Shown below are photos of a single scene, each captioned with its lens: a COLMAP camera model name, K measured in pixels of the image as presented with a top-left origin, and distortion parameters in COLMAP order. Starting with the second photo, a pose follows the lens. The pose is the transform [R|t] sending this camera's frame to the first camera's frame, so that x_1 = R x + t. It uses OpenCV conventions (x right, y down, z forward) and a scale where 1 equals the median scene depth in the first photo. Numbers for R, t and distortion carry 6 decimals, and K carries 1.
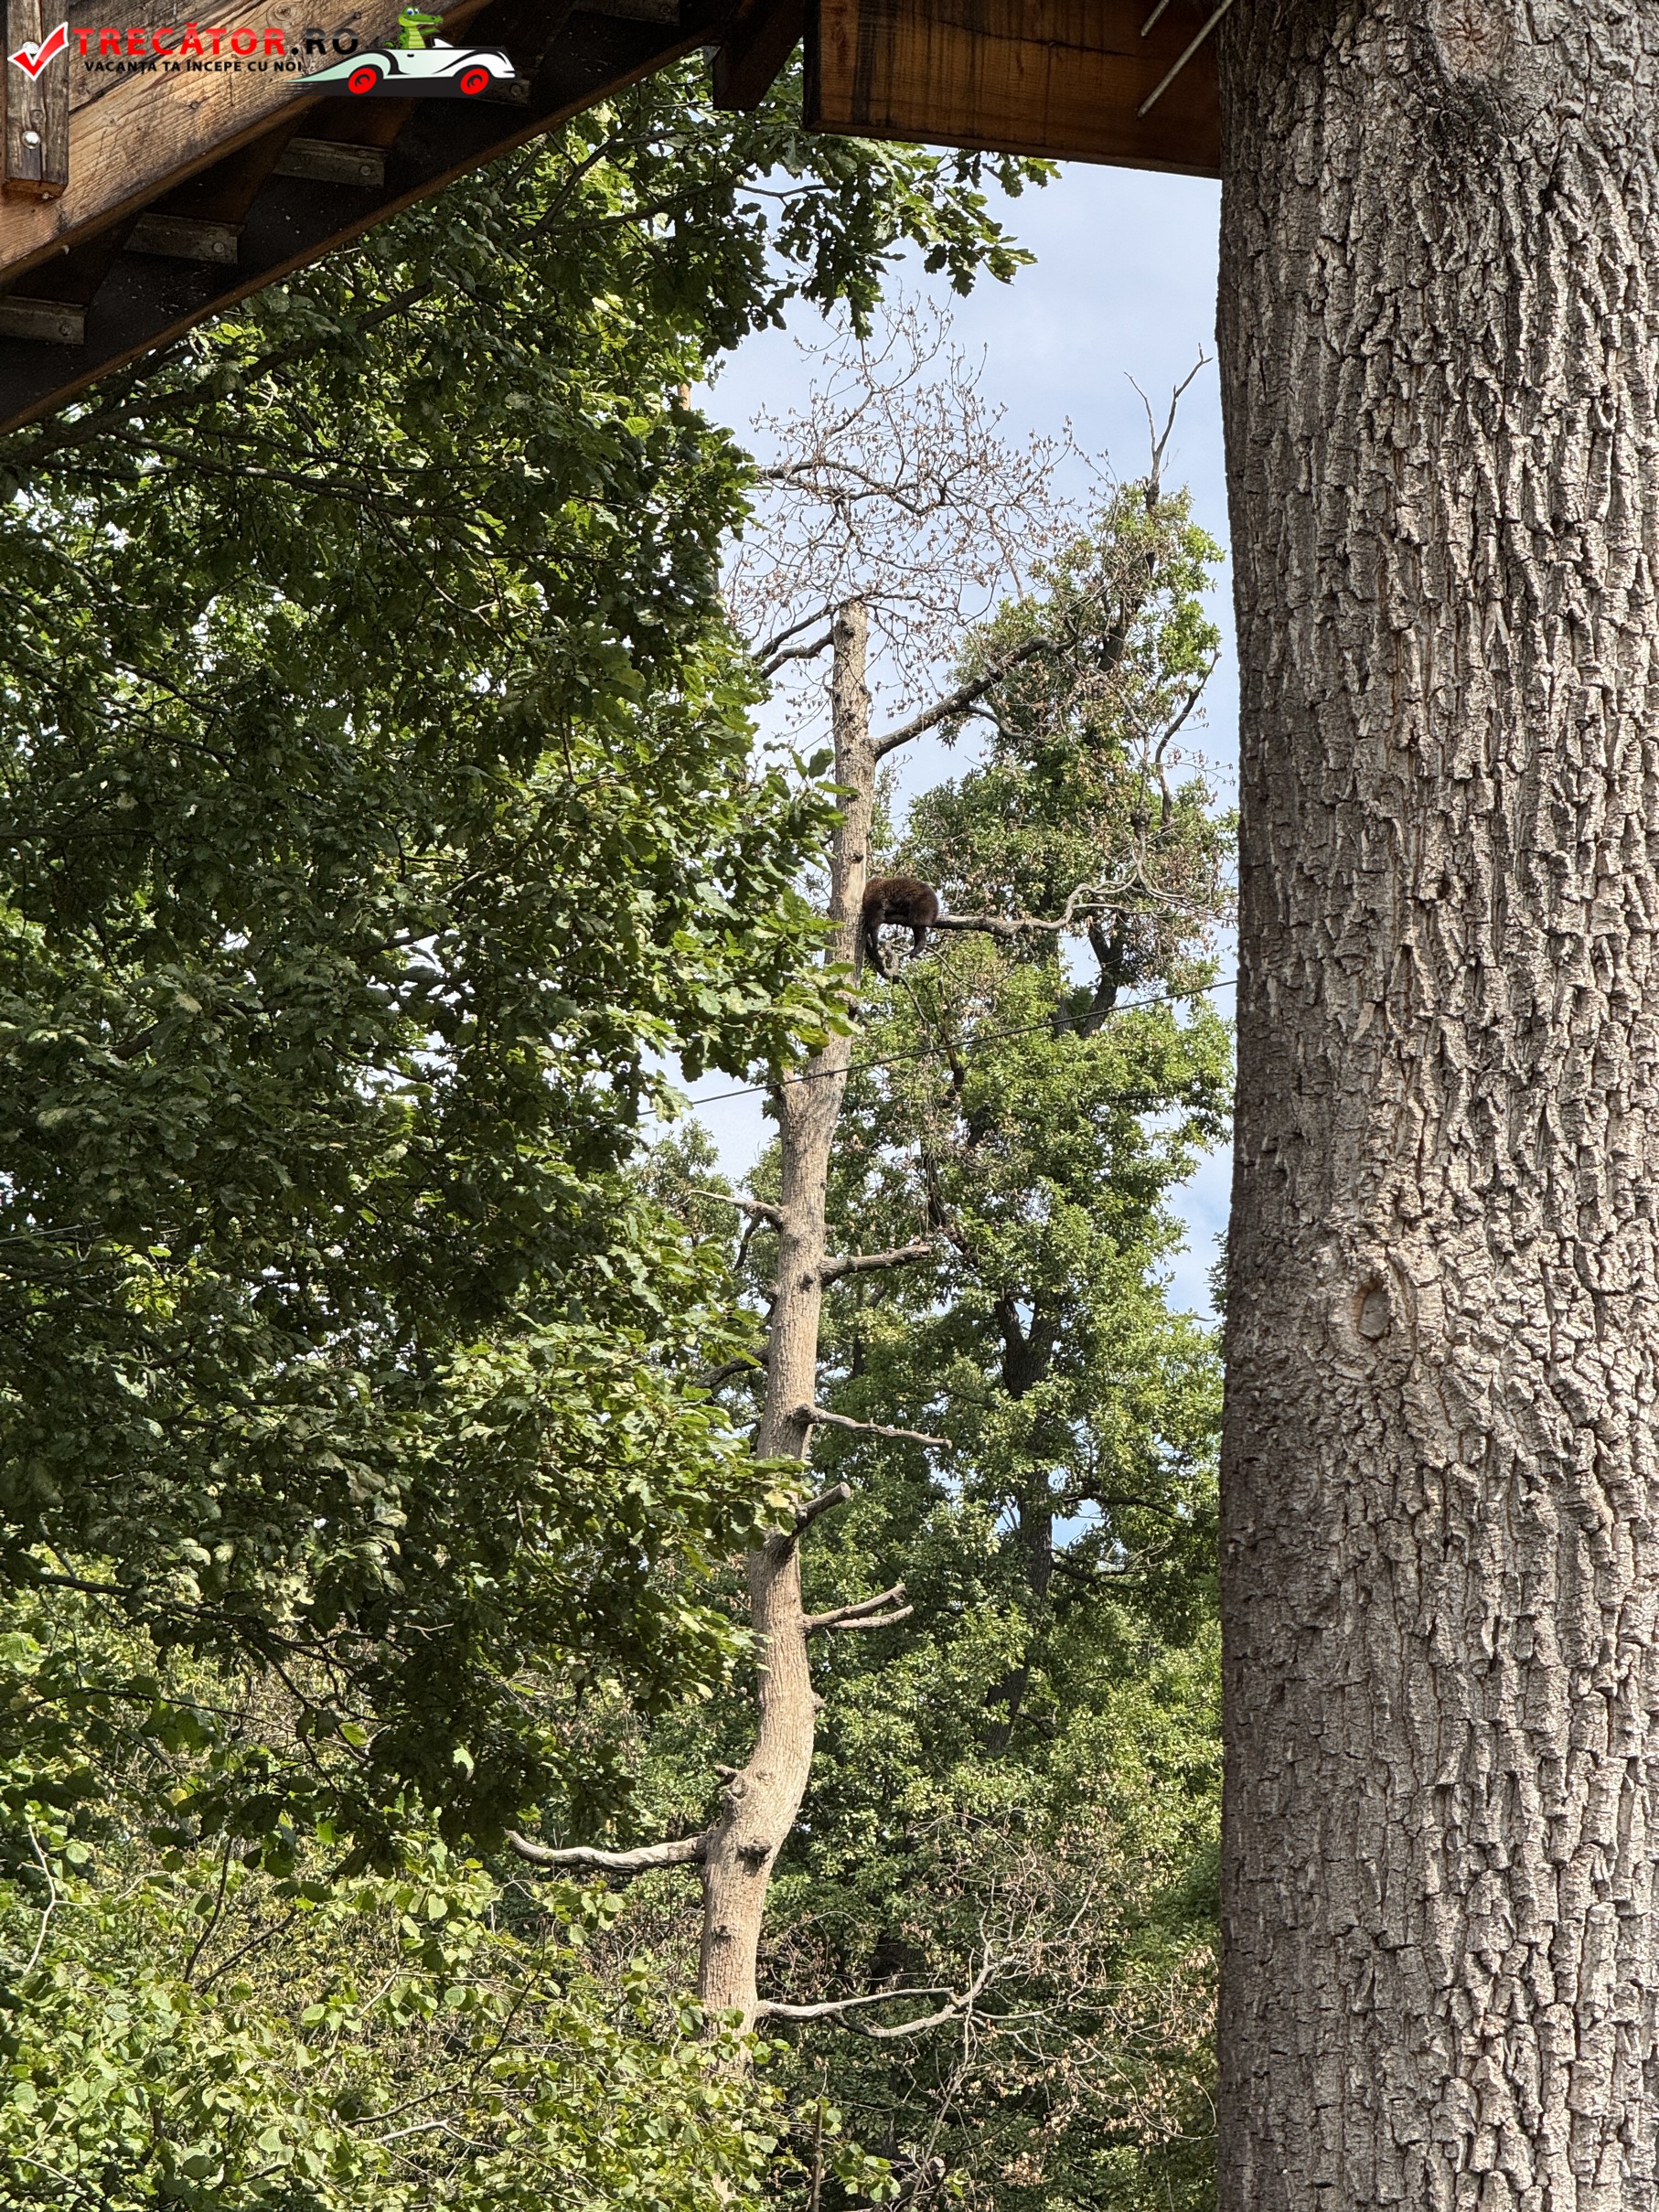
lens RADIAL K [[7651.5, 0, 821.8], [0, 7651.5, 1117.0], [0, 0, 1]] dist [0.344542, 0.000000]
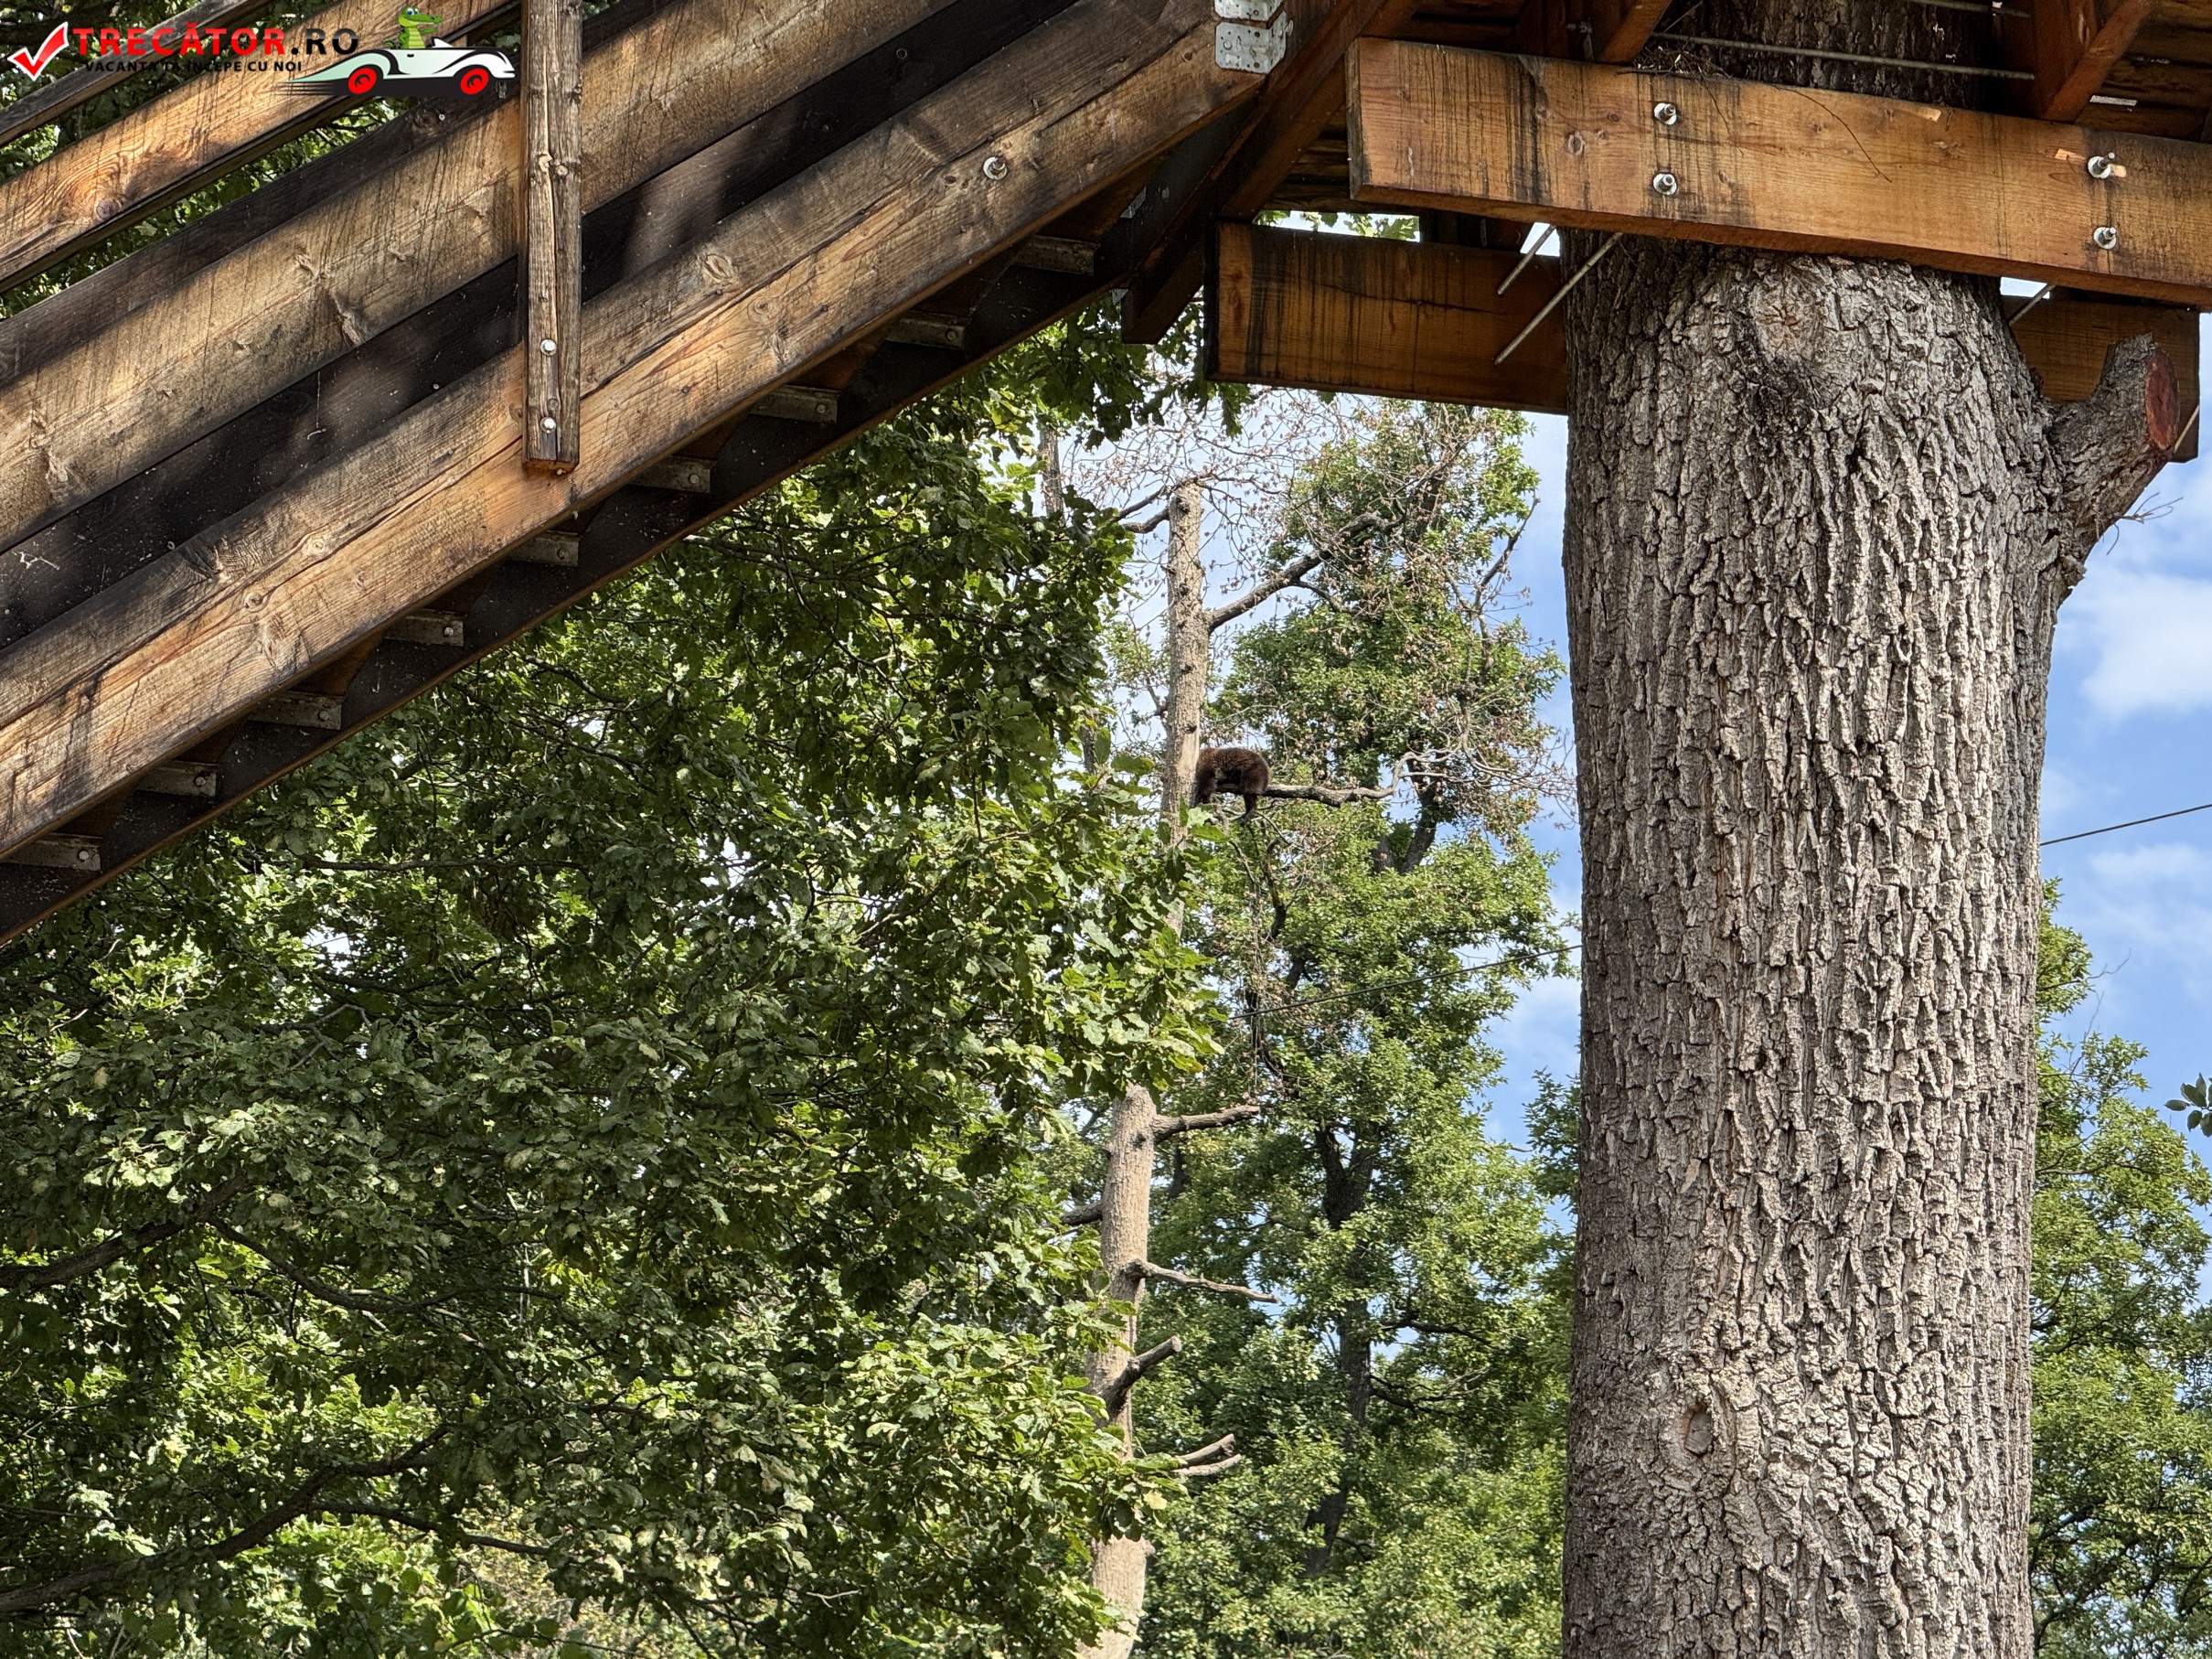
lens RADIAL K [[7785.2, 0, 1093.5], [0, 7785.2, 820.5], [0, 0, 1]] dist [0.537930, 0.000000]
pose [[0.999975, 0.006388, -0.003191, -0.015055], [-0.006387, 0.999980, 0.000381, -0.063335], [0.003193, -0.000360, 0.999995, -0.167560]]
